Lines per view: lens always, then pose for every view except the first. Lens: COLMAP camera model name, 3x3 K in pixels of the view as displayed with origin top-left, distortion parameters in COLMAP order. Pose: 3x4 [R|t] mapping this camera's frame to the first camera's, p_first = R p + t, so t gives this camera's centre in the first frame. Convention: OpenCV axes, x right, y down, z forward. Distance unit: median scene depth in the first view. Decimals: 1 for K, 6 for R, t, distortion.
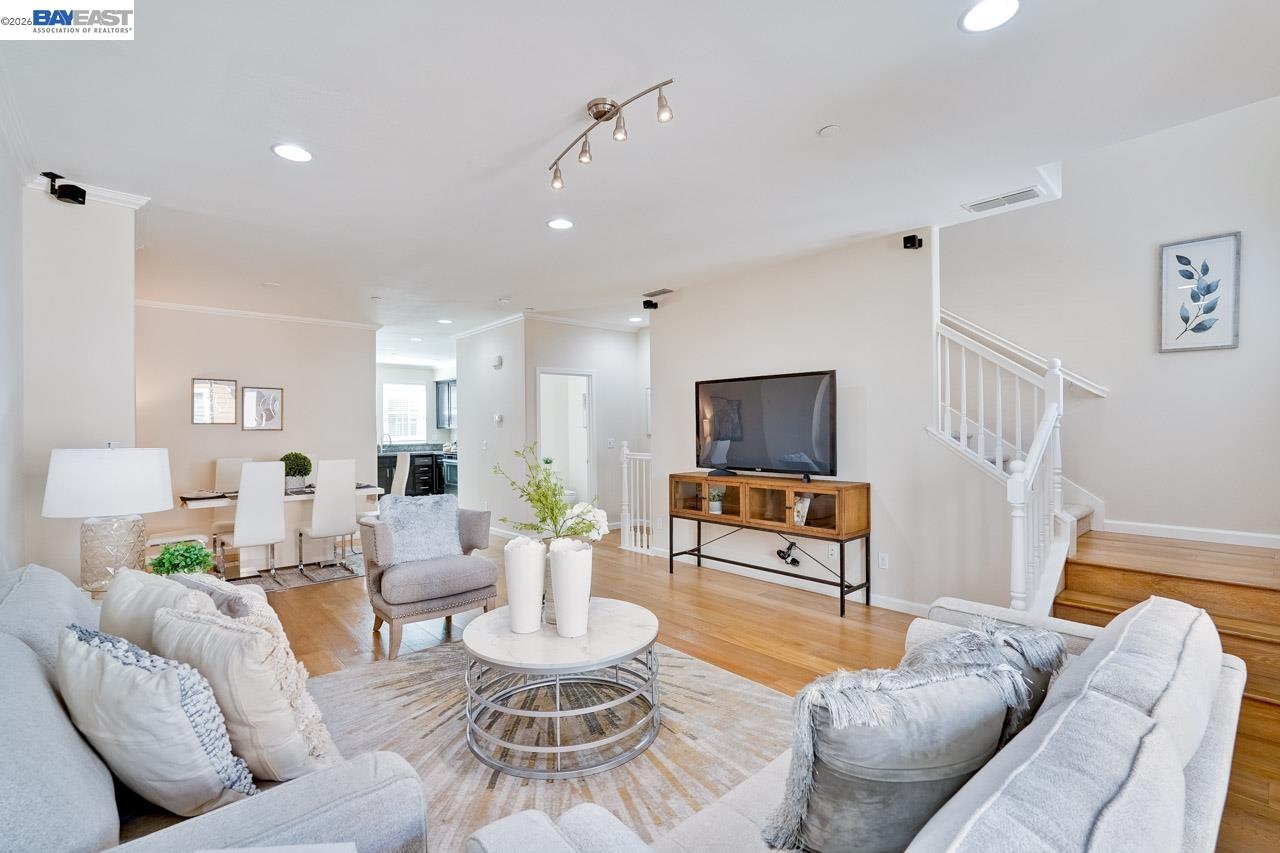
lens RADIAL K [[585.2, 0, 641.2], [0, 585.2, 429.6], [0, 0, 1]] dist [-0.006506, 0.004008]
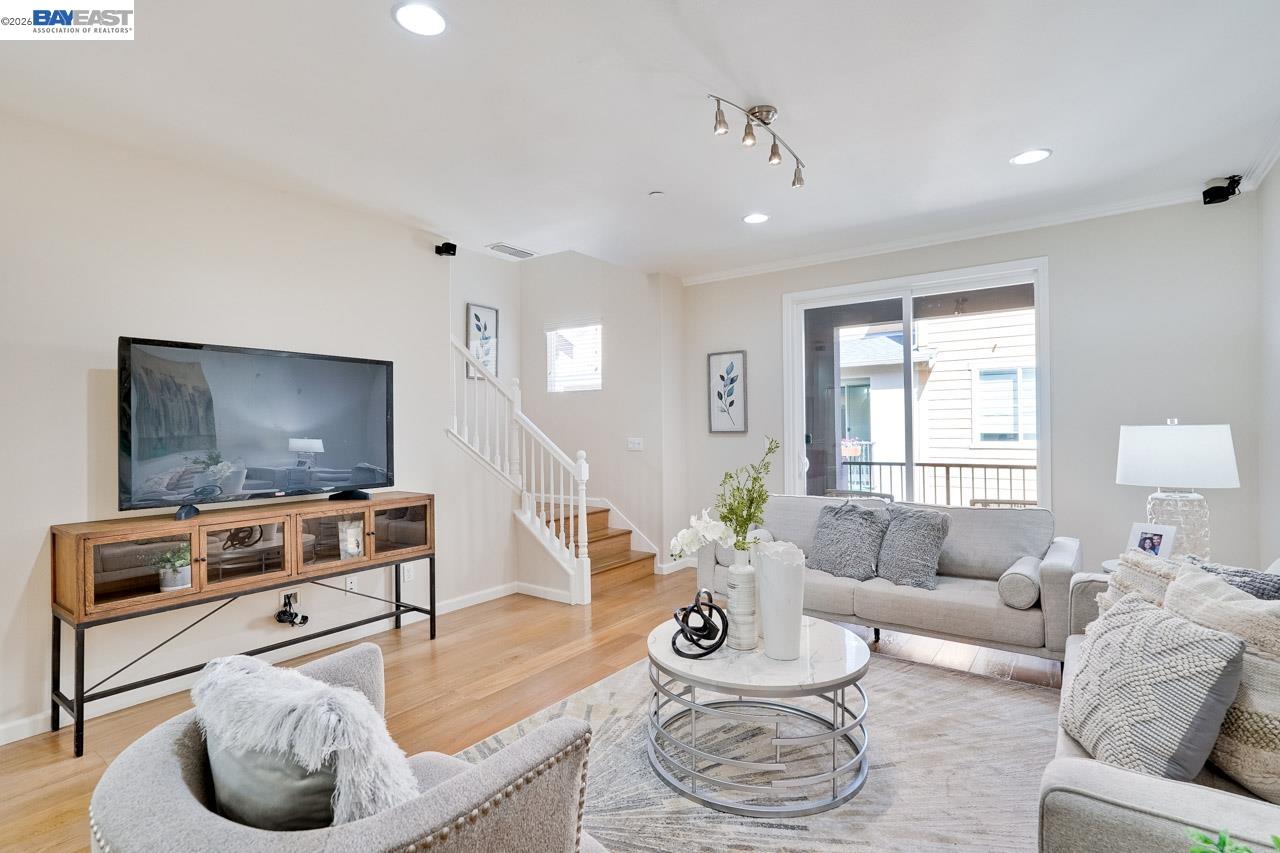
lens RADIAL K [[634.0, 0, 641.5], [0, 634.0, 426.0], [0, 0, 1]] dist [-0.009090, 0.001688]
pose [[-0.220695, 0.017219, 0.975191, -0.641574], [0.020610, 0.999703, -0.012987, 0.011893], [-0.975125, 0.017232, -0.220985, 0.848940]]
